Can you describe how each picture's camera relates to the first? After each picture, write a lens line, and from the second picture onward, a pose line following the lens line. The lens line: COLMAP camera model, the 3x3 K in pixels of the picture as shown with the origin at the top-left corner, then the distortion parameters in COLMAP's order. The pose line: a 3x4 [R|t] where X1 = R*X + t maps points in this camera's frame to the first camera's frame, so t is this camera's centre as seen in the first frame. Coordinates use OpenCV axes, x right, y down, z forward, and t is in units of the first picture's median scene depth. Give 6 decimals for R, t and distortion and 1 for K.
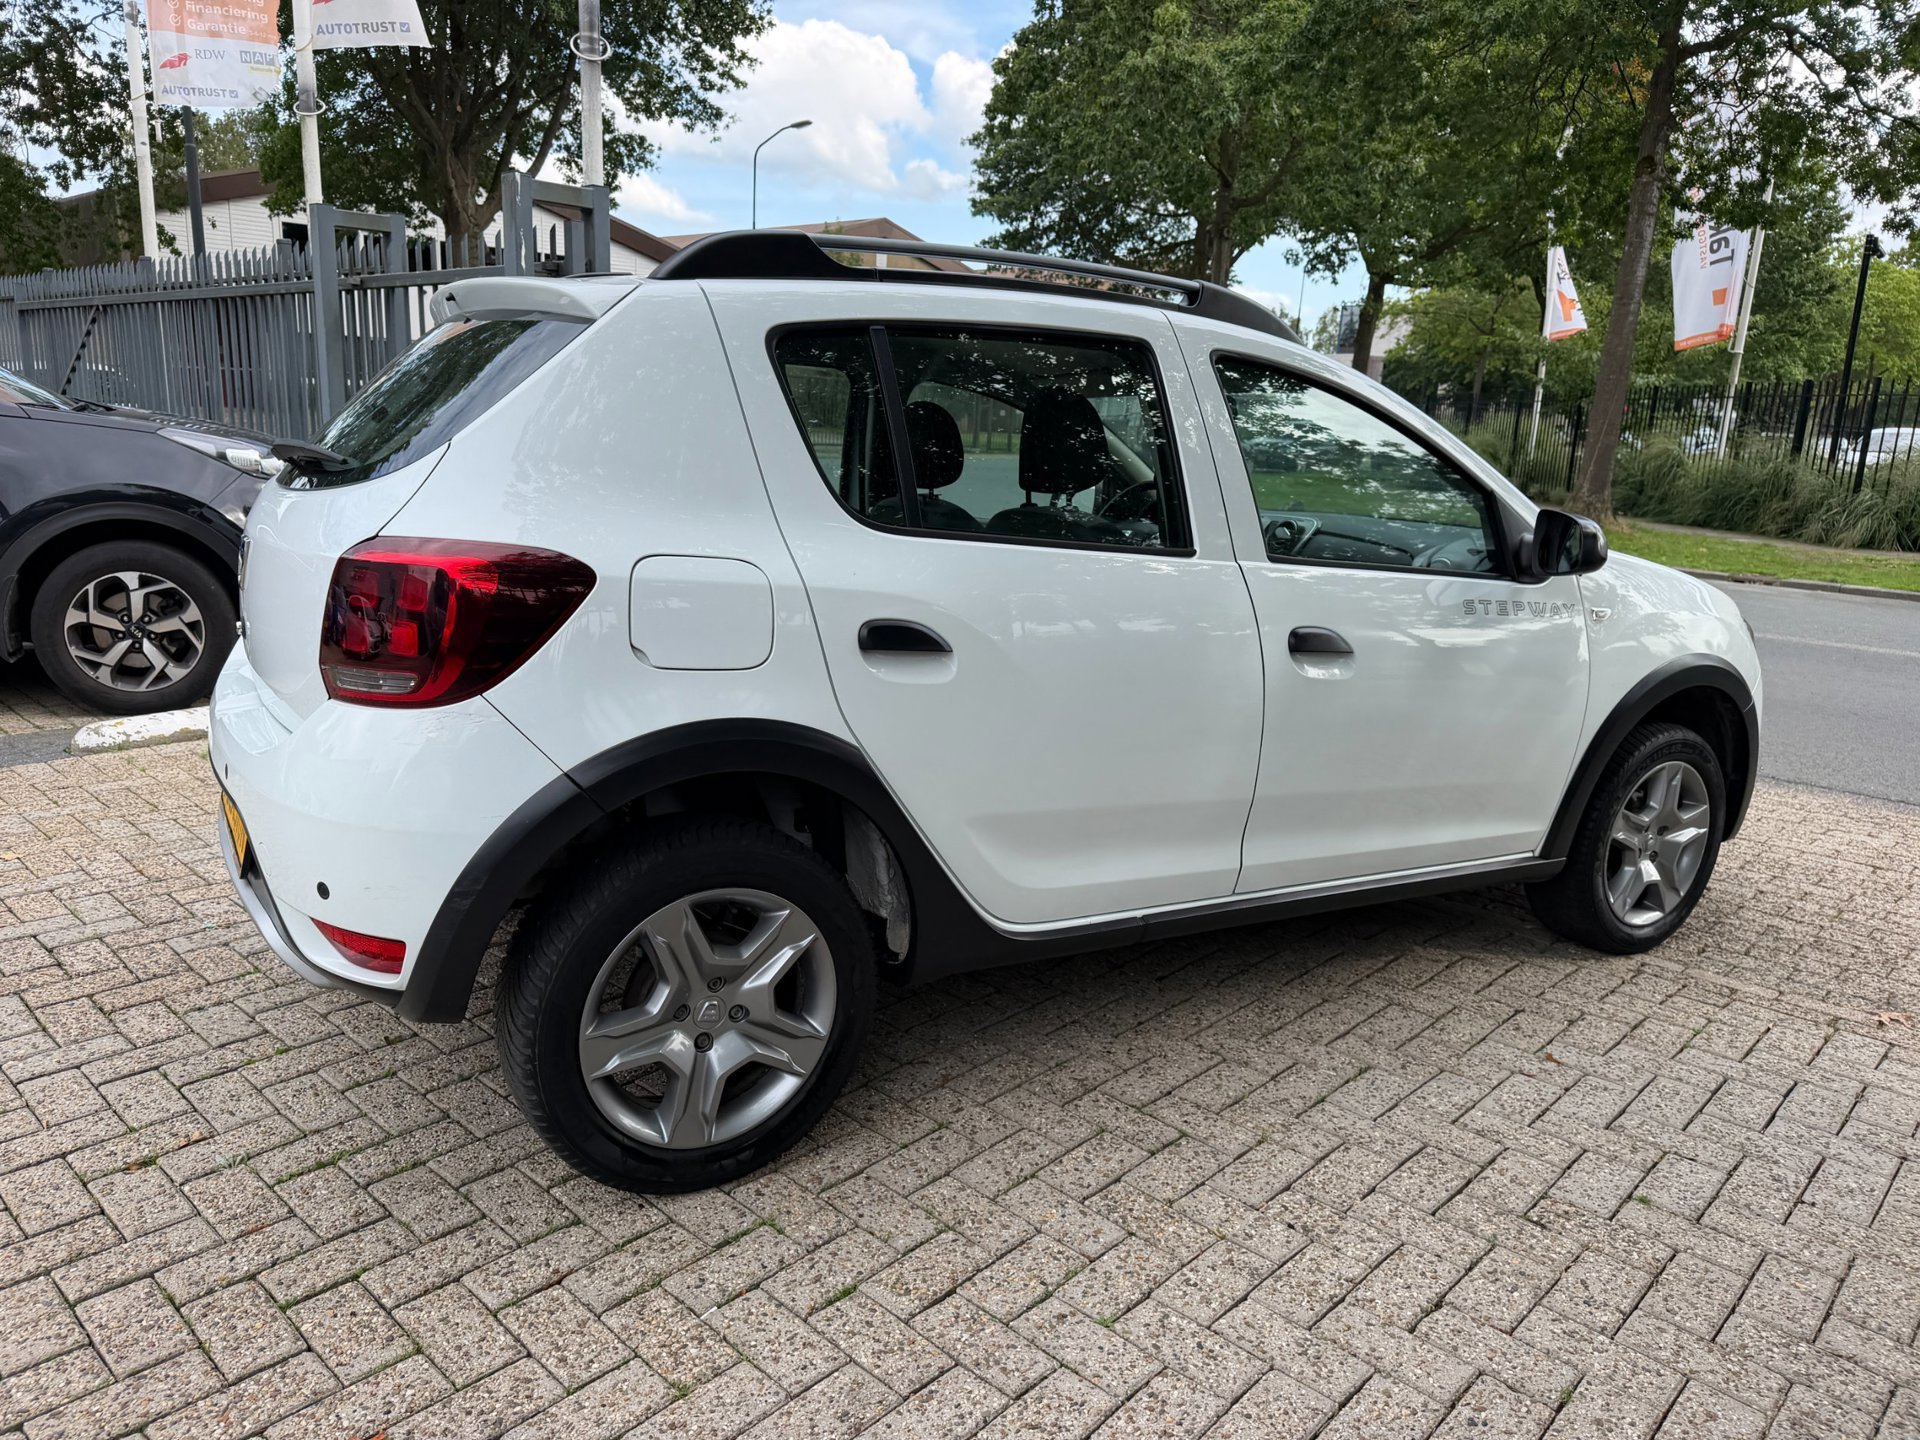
lens RADIAL K [[1355.7, 0, 942.3], [0, 1355.7, 729.3], [0, 0, 1]] dist [0.015110, -0.018763]
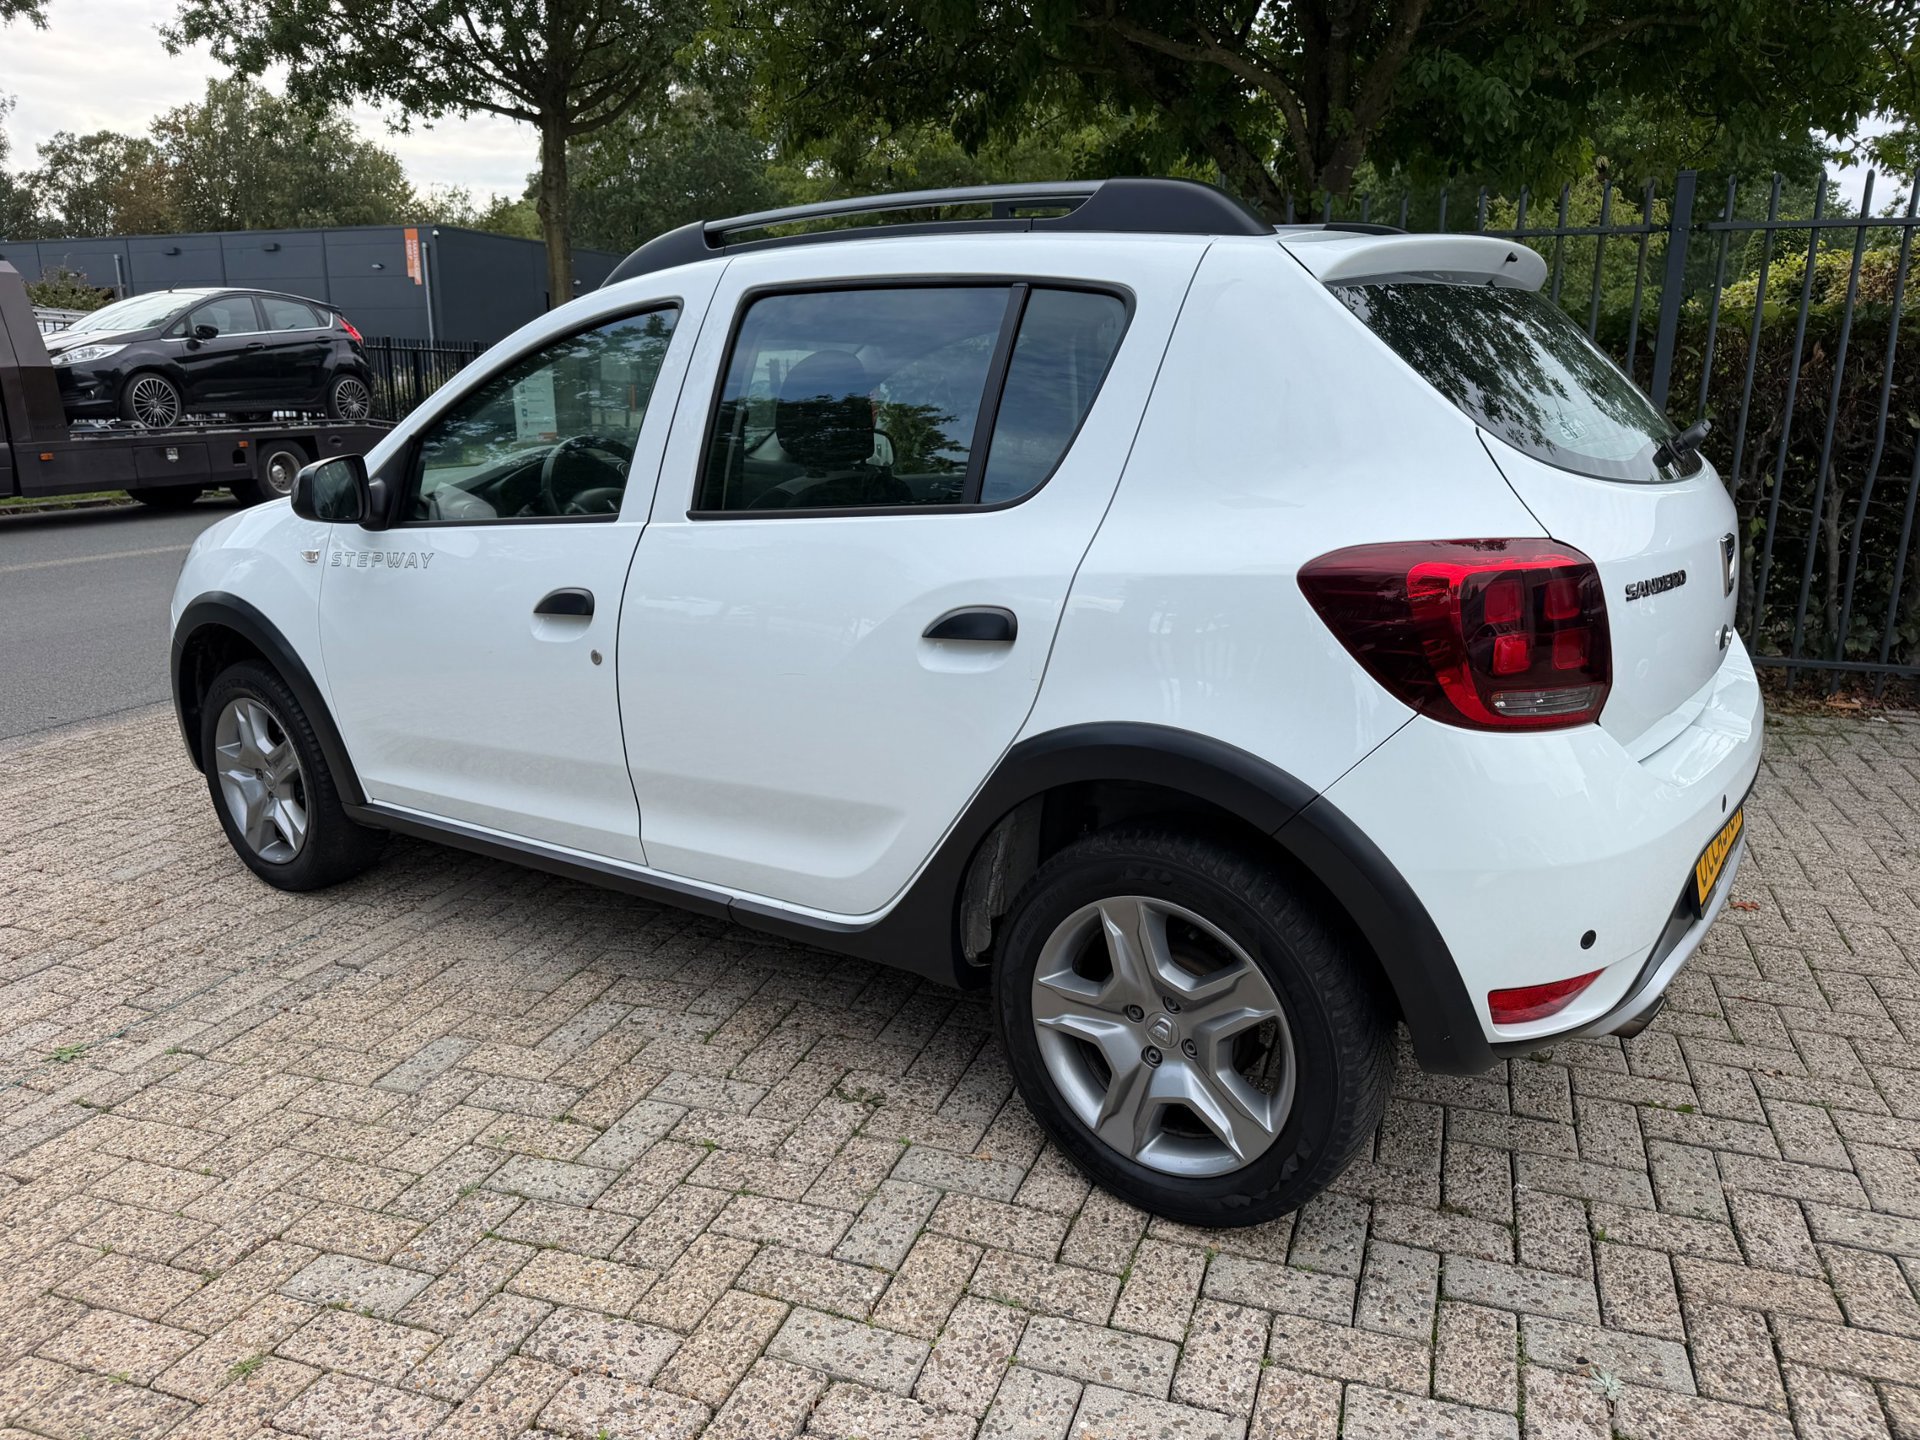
lens RADIAL K [[1355.5, 0, 955.9], [0, 1355.5, 723.9], [0, 0, 1]] dist [0.024128, -0.029374]
pose [[-0.402217, -0.260255, 0.877775, -0.868978], [0.188883, 0.914533, 0.357705, -0.342085], [-0.895848, 0.309672, -0.318683, 1.370147]]
